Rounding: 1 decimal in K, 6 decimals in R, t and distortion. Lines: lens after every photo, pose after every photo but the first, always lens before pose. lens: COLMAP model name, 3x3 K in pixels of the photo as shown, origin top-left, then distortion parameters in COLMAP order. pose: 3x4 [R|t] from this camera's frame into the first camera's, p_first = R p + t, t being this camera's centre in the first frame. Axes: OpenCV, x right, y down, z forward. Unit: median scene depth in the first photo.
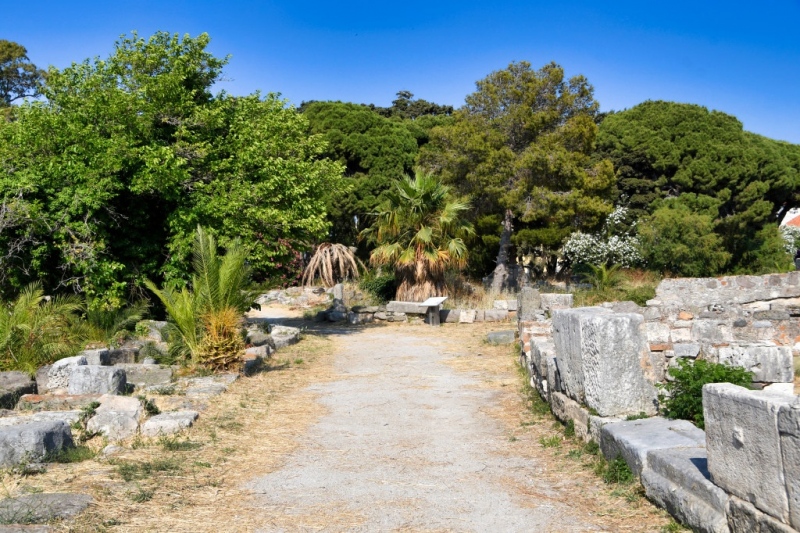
lens RADIAL K [[966.5, 0, 399.9], [0, 966.5, 266.5], [0, 0, 1]] dist [-0.005799, 0.000000]
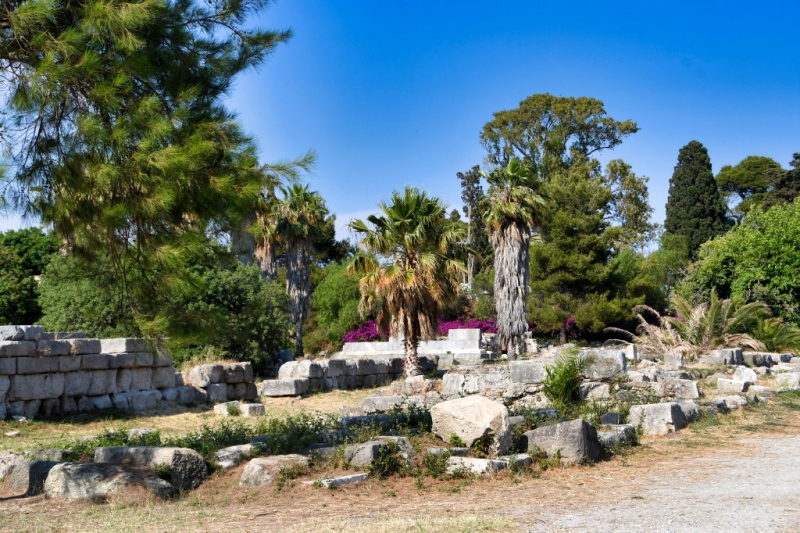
lens RADIAL K [[1516.6, 0, 399.9], [0, 1516.6, 267.0], [0, 0, 1]] dist [0.013053, 0.000000]
pose [[0.918502, -0.022840, -0.394755, 0.042938], [0.010299, 0.999374, -0.033860, -0.001170], [0.395281, 0.027035, 0.918162, -0.551691]]
